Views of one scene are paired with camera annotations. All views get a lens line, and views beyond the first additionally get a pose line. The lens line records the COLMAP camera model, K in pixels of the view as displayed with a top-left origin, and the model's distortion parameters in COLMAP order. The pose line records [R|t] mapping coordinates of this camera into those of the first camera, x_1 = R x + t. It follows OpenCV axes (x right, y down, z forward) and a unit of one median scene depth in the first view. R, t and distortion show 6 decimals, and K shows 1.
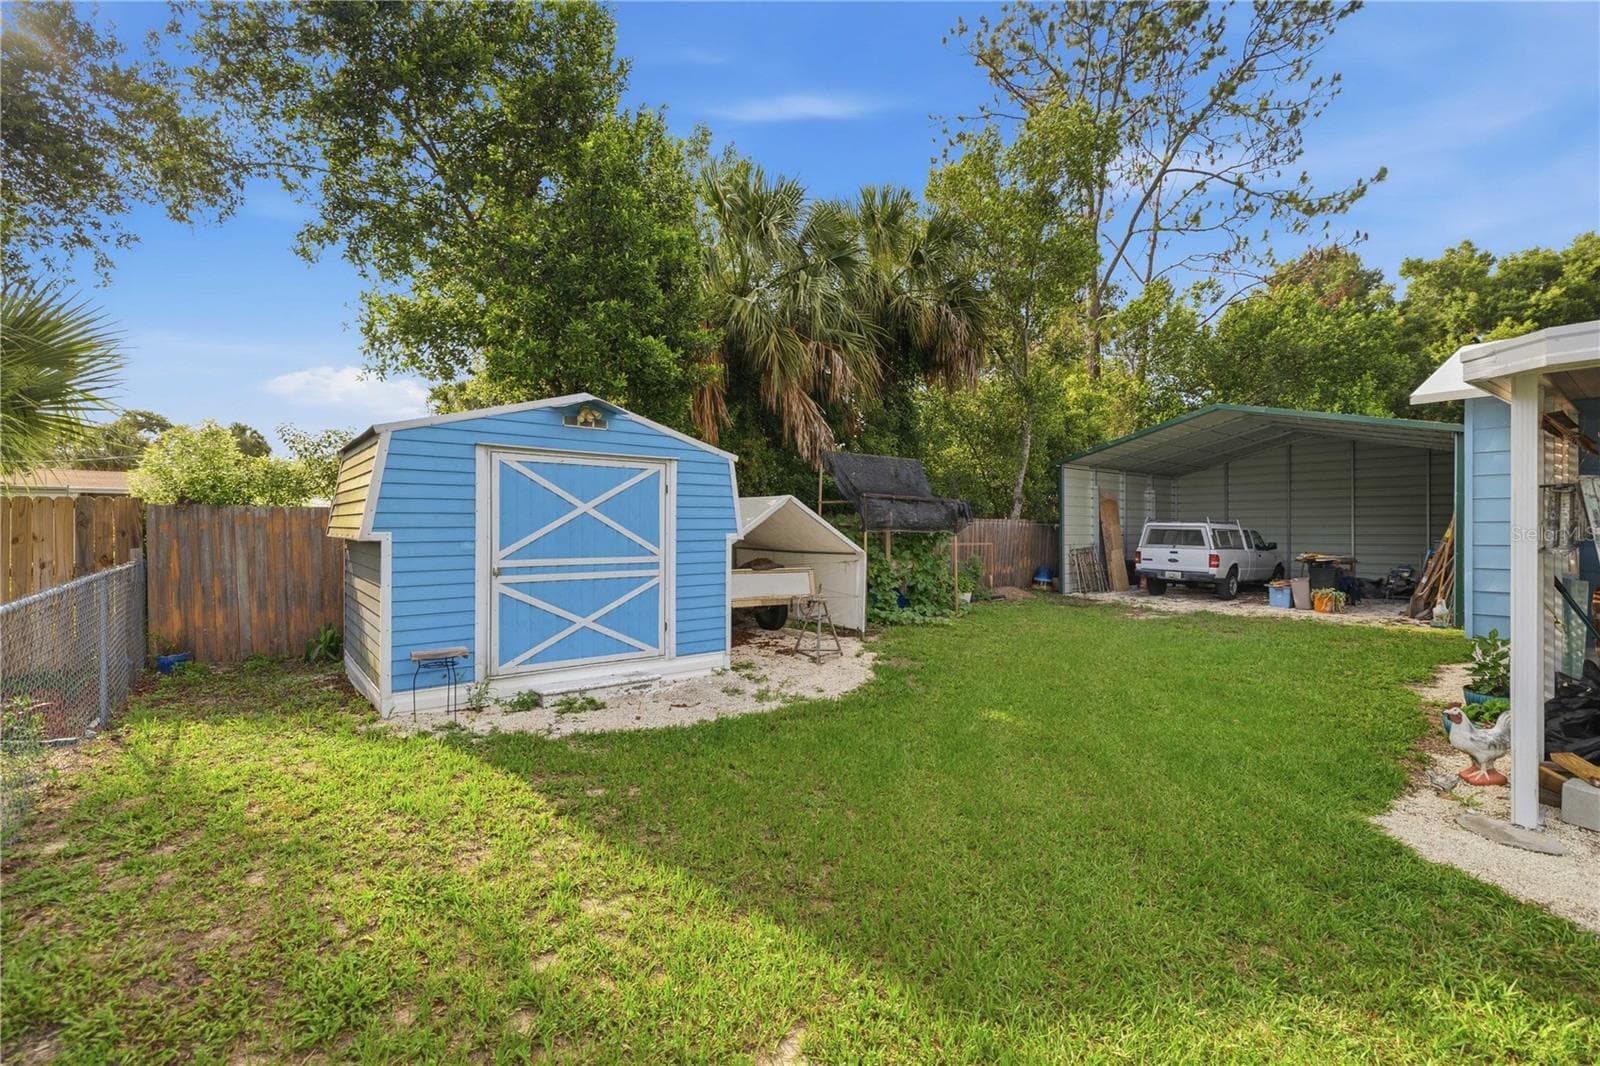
lens RADIAL K [[679.1, 0, 798.5], [0, 679.1, 528.8], [0, 0, 1]] dist [-0.001081, 0.000110]
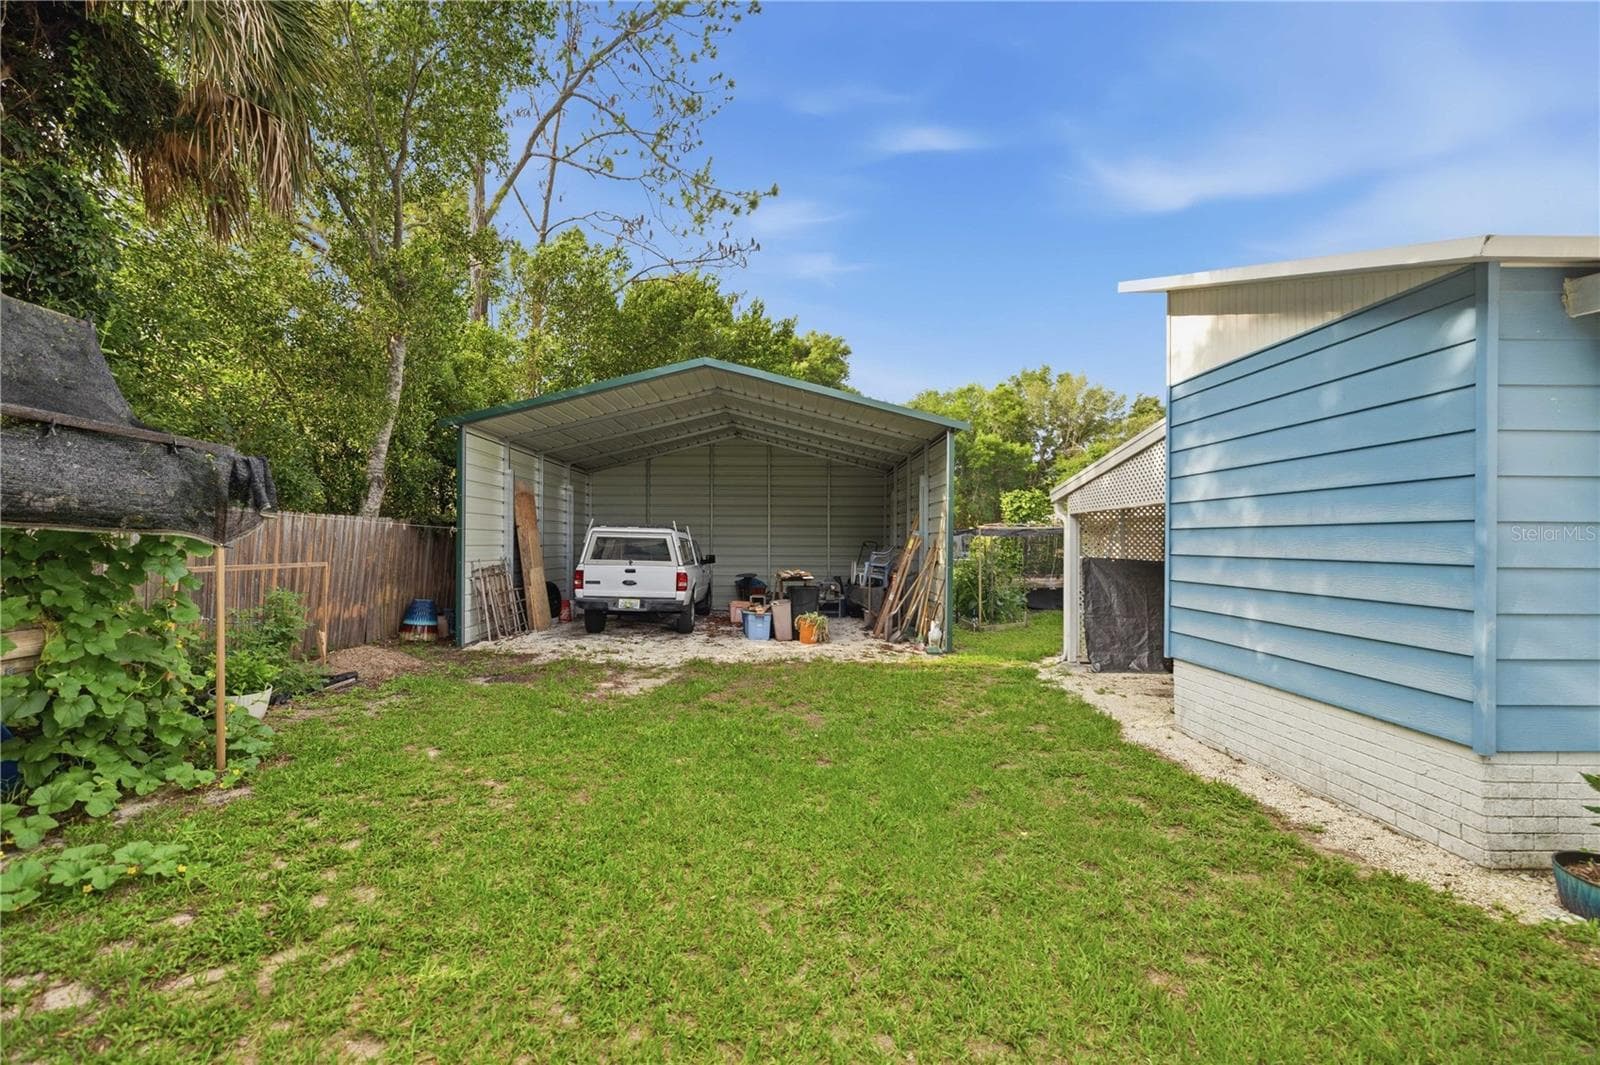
lens RADIAL K [[679.1, 0, 799.7], [0, 679.1, 538.2], [0, 0, 1]] dist [-0.001081, 0.000110]
pose [[0.609747, 0.009780, 0.792536, 0.101192], [-0.007839, 0.999949, -0.006309, 0.003914], [-0.792557, -0.002366, 0.609793, 0.408080]]
